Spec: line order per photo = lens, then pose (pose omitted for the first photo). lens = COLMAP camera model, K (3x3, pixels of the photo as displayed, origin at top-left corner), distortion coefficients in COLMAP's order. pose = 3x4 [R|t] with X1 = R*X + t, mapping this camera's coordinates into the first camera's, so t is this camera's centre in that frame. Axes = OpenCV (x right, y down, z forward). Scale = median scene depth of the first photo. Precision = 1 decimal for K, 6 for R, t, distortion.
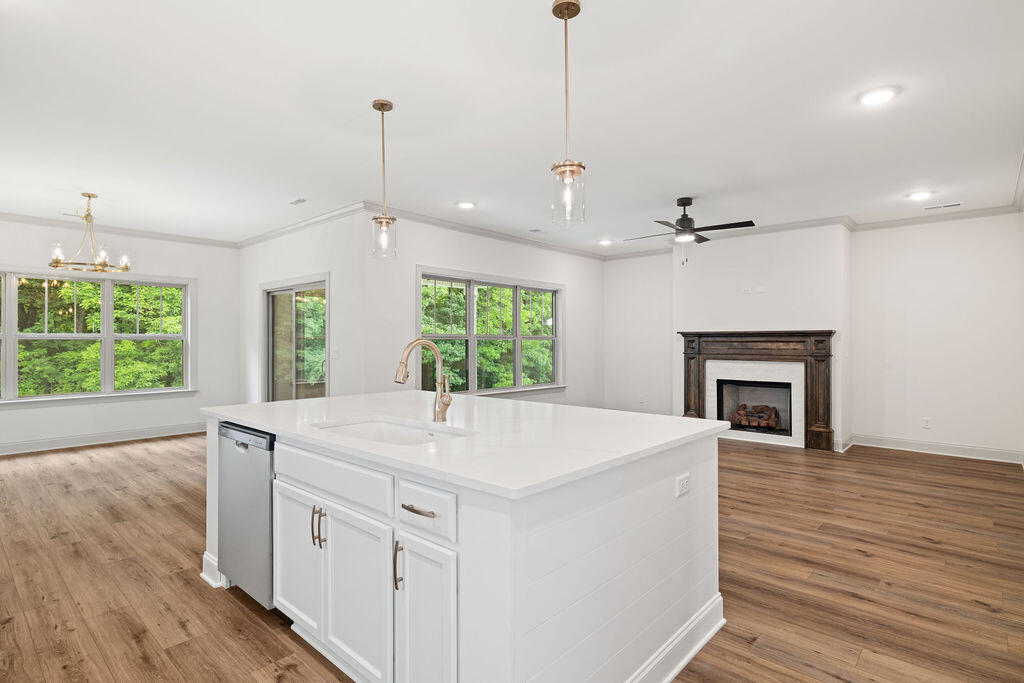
lens RADIAL K [[520.1, 0, 509.5], [0, 520.1, 338.7], [0, 0, 1]] dist [0.000403, -0.001984]
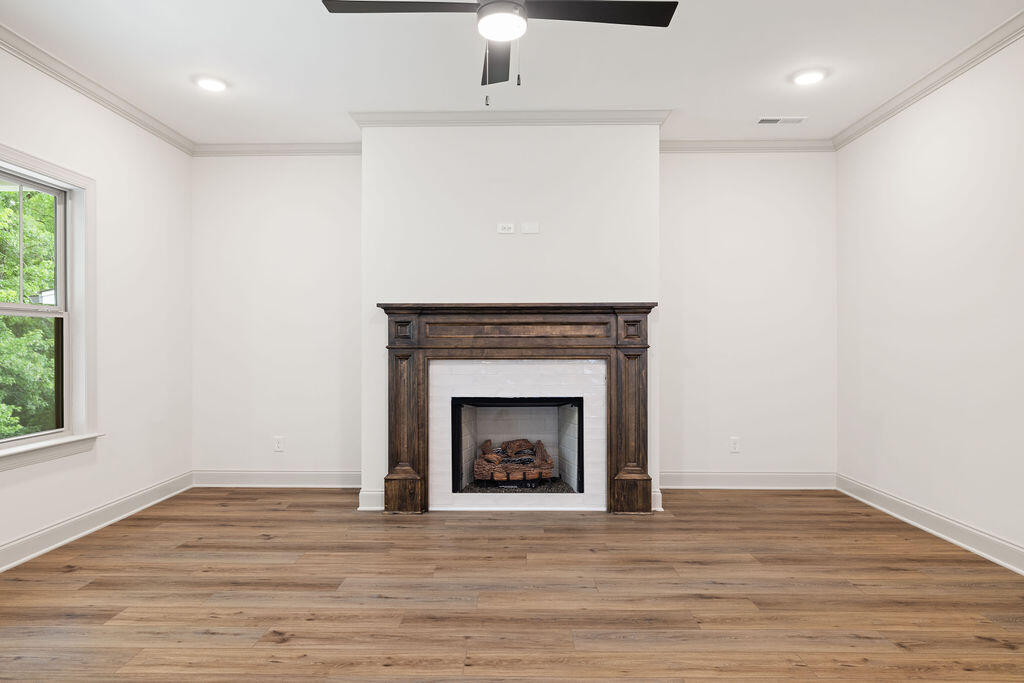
lens RADIAL K [[617.1, 0, 510.6], [0, 617.1, 342.9], [0, 0, 1]] dist [-0.010265, 0.003039]
pose [[0.750141, -0.001288, 0.661277, 0.043286], [-0.000597, 0.999996, 0.002624, 0.024108], [-0.661278, -0.002363, 0.750137, 0.541589]]
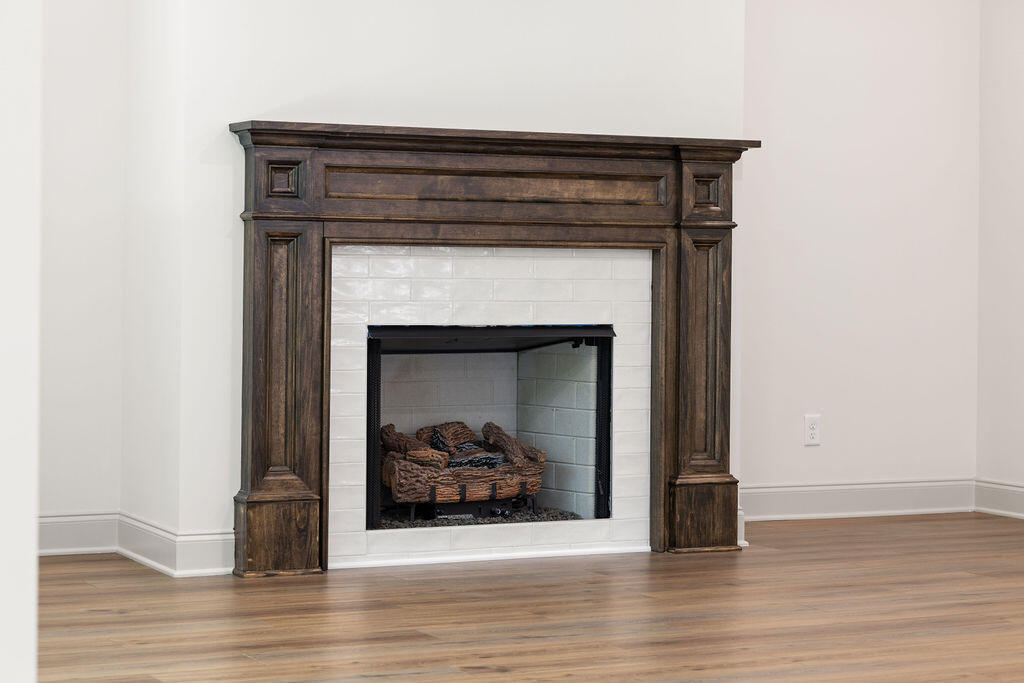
lens RADIAL K [[2243.7, 0, 511.7], [0, 2243.7, 330.7], [0, 0, 1]] dist [0.123304, 0.000000]
pose [[0.359846, -0.024997, 0.932677, -0.584238], [-0.014625, 0.999367, 0.032427, 0.048296], [-0.932897, -0.025309, 0.359253, 0.605204]]
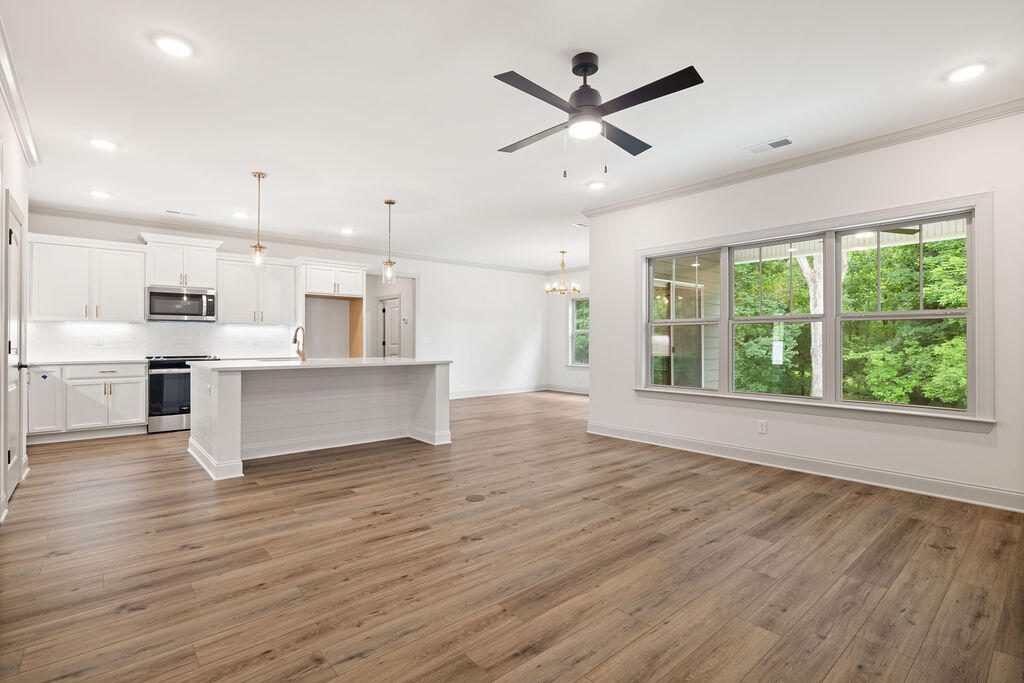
lens RADIAL K [[481.5, 0, 508.2], [0, 481.5, 337.3], [0, 0, 1]] dist [-0.004040, 0.000283]
pose [[-0.121098, -0.005337, -0.992626, 0.694573], [0.004291, 0.999973, -0.005900, 0.025193], [0.992631, -0.004973, -0.121072, 0.792493]]
